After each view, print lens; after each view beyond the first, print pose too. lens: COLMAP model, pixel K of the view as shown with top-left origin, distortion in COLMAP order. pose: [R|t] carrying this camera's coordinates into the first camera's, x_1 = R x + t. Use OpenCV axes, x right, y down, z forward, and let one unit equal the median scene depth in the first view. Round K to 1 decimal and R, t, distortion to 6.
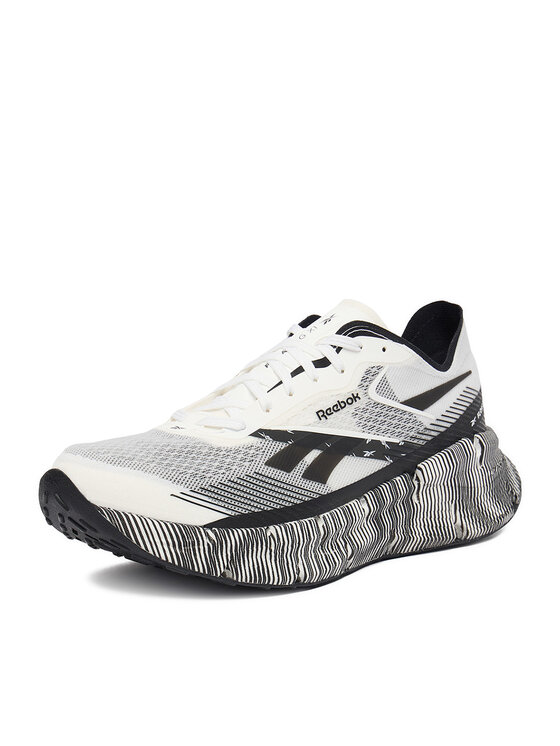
lens RADIAL K [[2058.3, 0, 280.0], [0, 2058.3, 373.0], [0, 0, 1]] dist [0.482895, 0.040105]
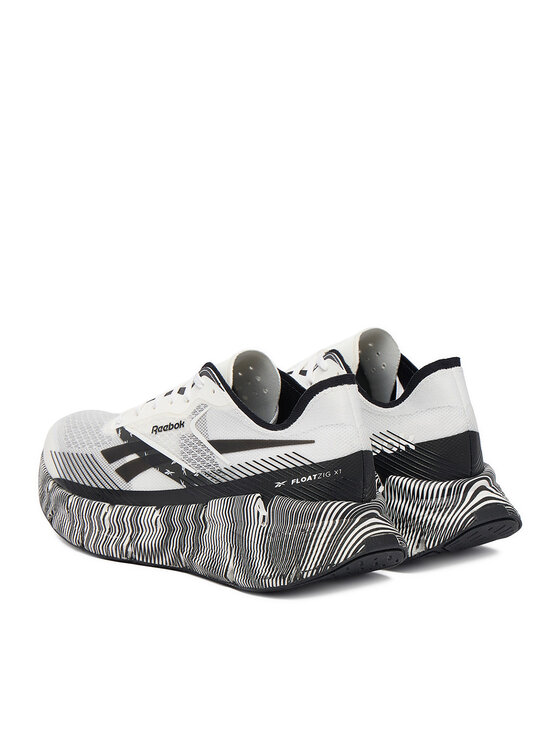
lens RADIAL K [[2058.3, 0, 280.0], [0, 2058.3, 373.0], [0, 0, 1]] dist [0.482895, 0.040105]
pose [[0.024580, 0.151434, -0.988162, 1.248800], [-0.152591, 0.977446, 0.145996, -0.205571], [0.987984, 0.147196, 0.047133, 1.052656]]
